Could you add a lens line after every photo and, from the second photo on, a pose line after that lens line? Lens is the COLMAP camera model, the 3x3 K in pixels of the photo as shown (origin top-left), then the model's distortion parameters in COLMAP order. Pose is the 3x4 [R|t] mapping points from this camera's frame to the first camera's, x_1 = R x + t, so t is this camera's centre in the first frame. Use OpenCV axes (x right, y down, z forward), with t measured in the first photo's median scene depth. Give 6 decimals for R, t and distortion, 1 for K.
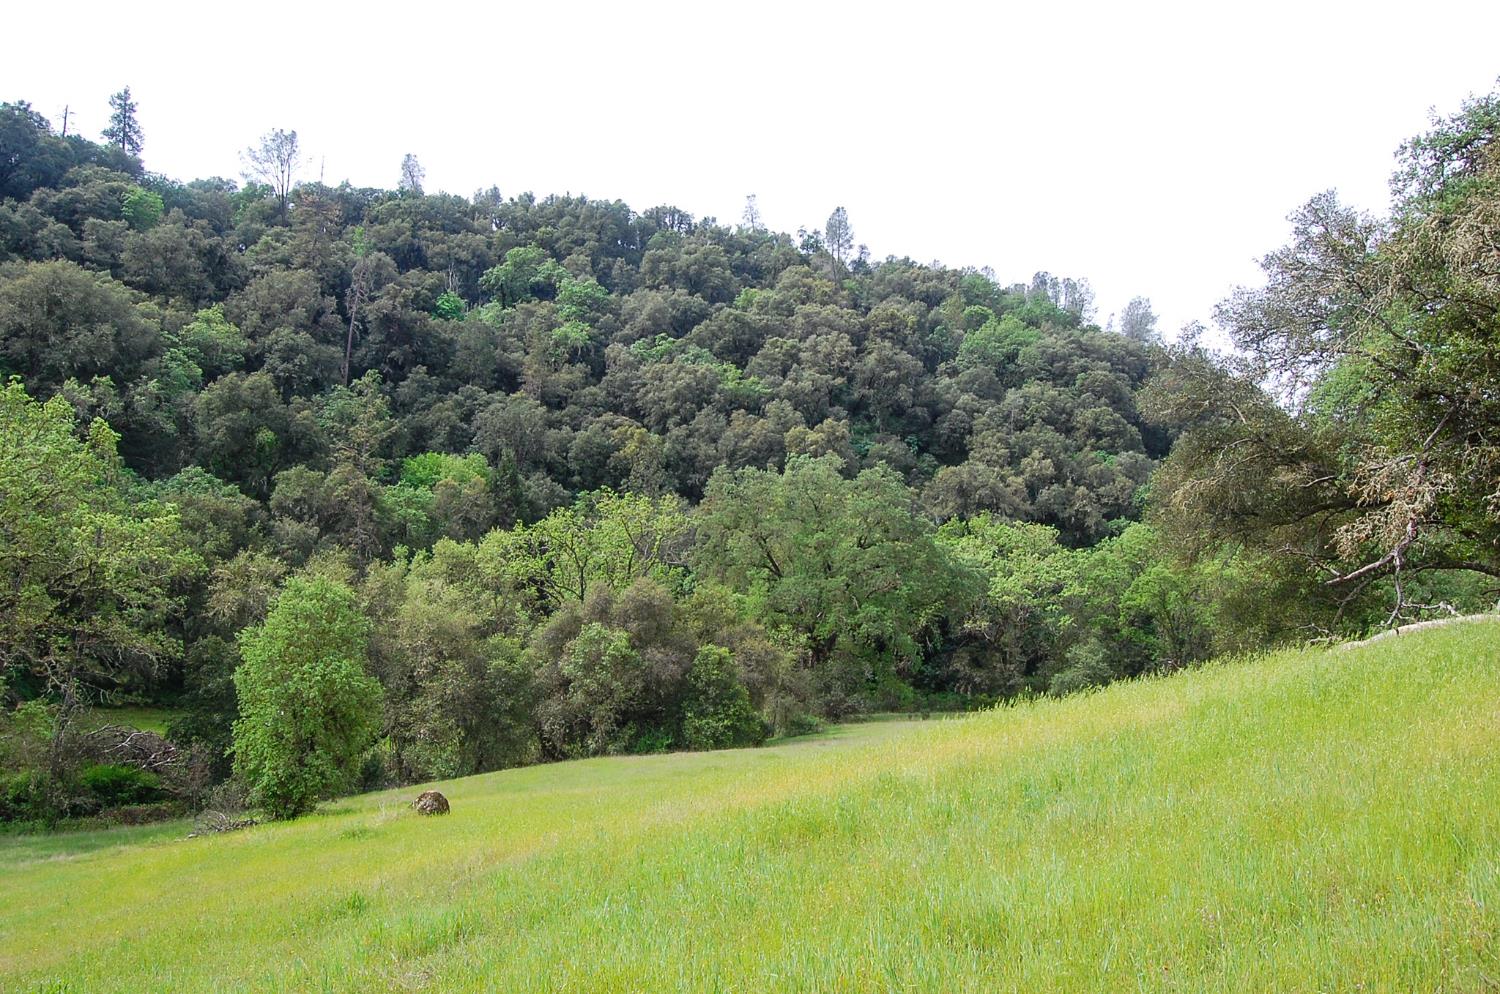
lens RADIAL K [[1210.1, 0, 749.0], [0, 1210.1, 498.1], [0, 0, 1]] dist [-0.063427, 0.014099]
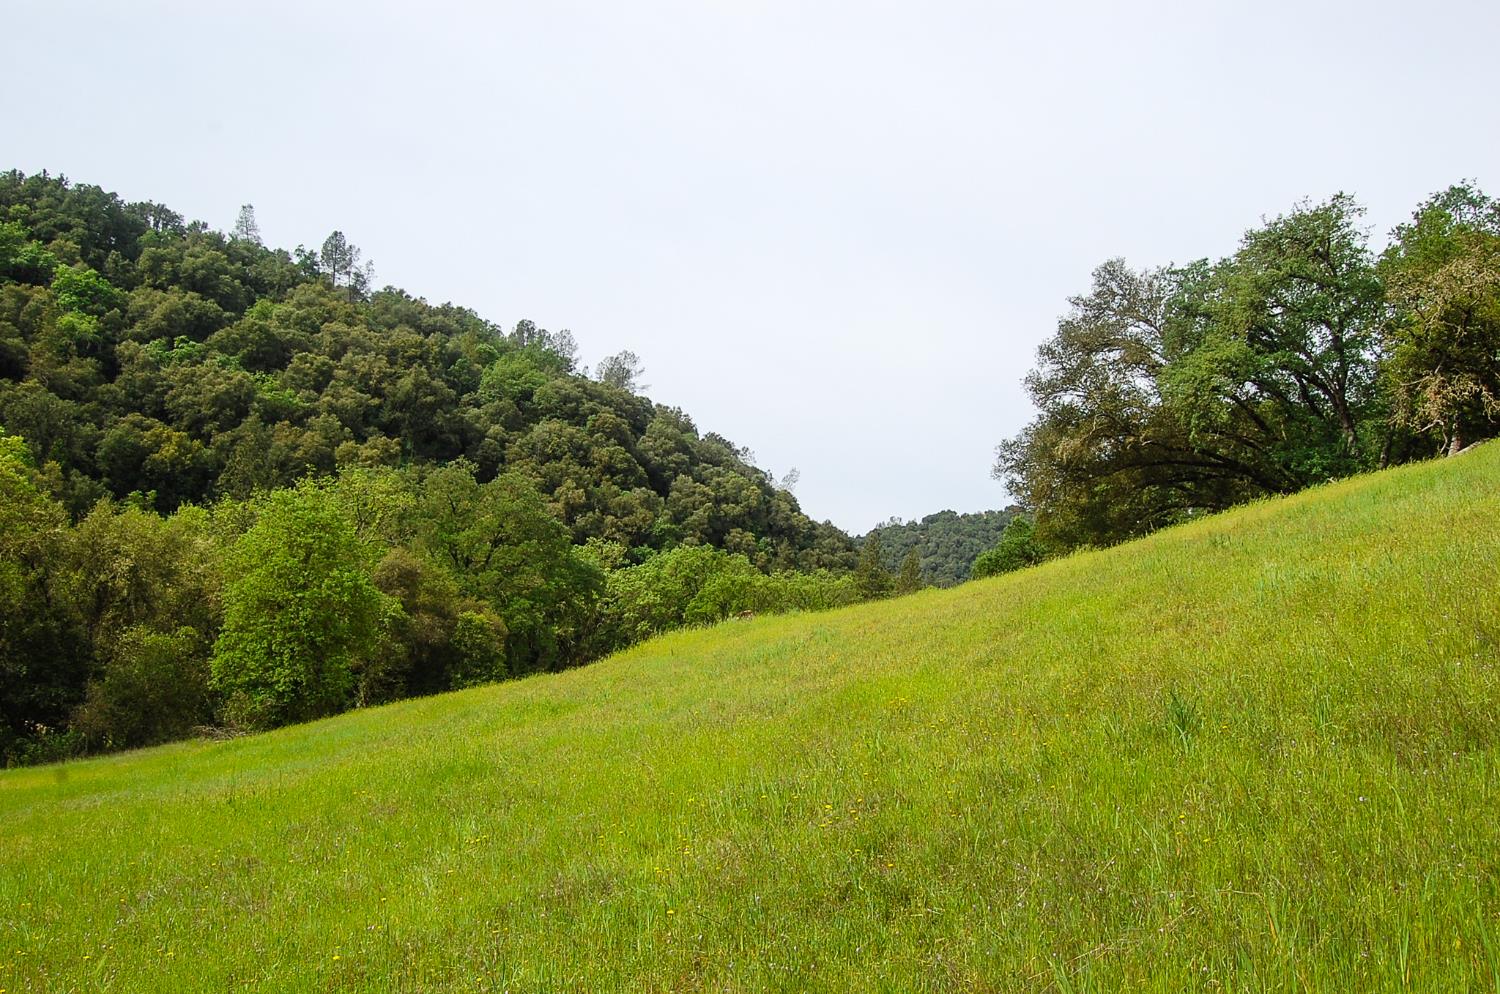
lens RADIAL K [[1210.1, 0, 749.8], [0, 1210.1, 496.0], [0, 0, 1]] dist [-0.063427, 0.014099]
pose [[0.878830, 0.051900, 0.474303, -0.116737], [-0.029517, 0.998076, -0.054522, 0.025385], [-0.476221, 0.033916, 0.878672, -0.018338]]
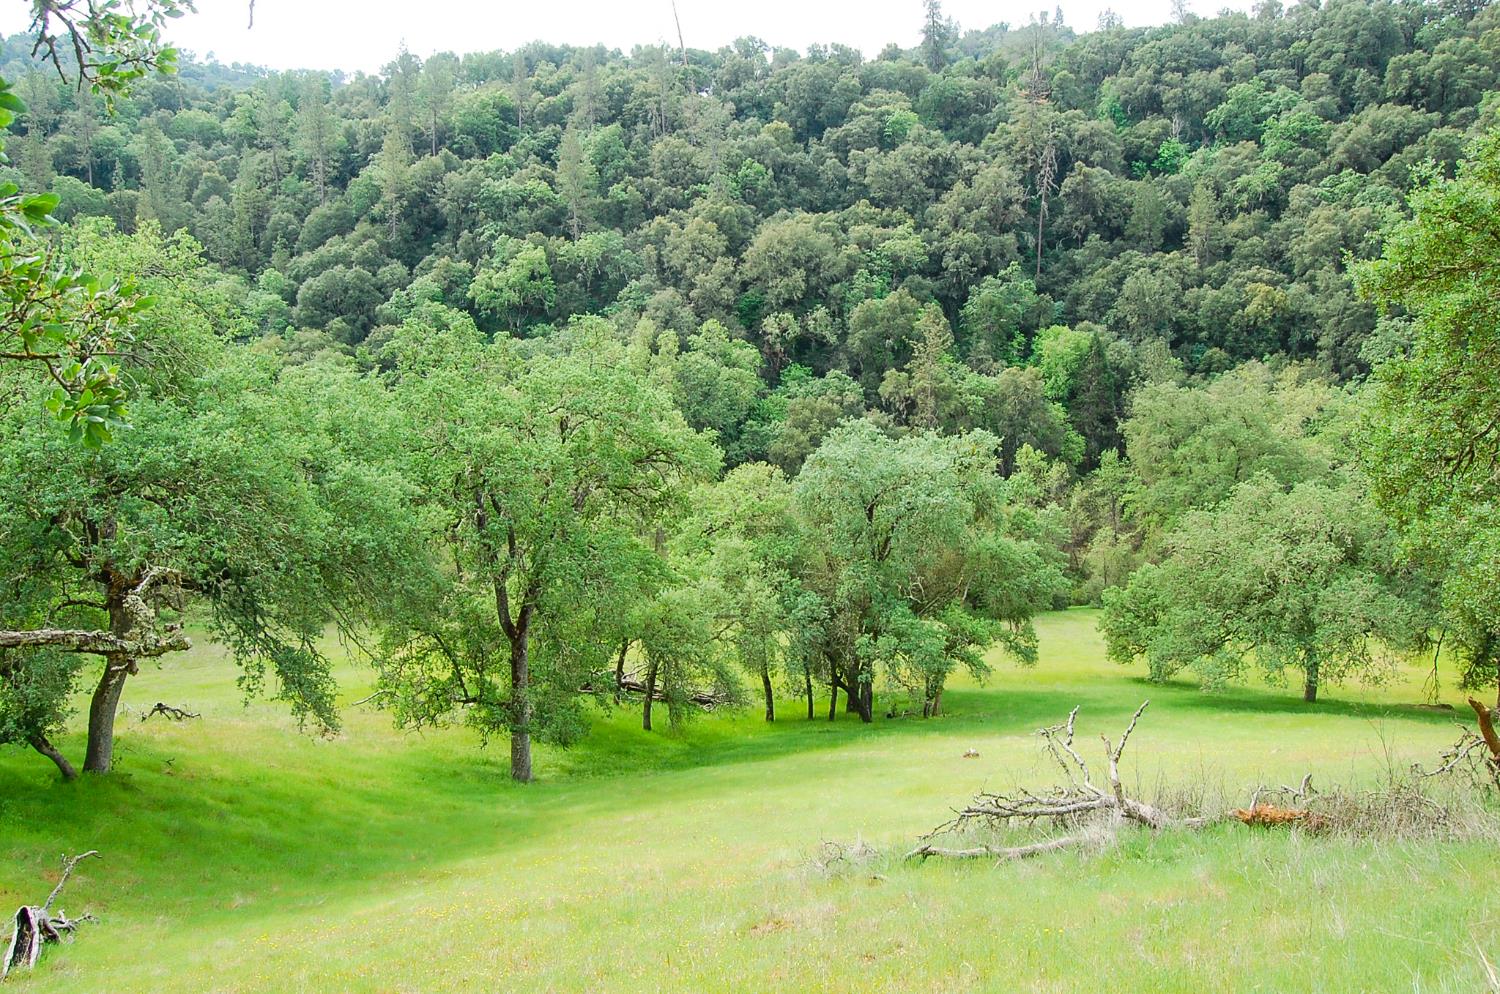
lens RADIAL K [[1210.1, 0, 750.9], [0, 1210.1, 497.9], [0, 0, 1]] dist [-0.063427, 0.014099]
pose [[0.676262, 0.104722, -0.729179, 0.340524], [0.072146, 0.975670, 0.207032, -0.108566], [0.733120, -0.192615, 0.652254, -0.069242]]
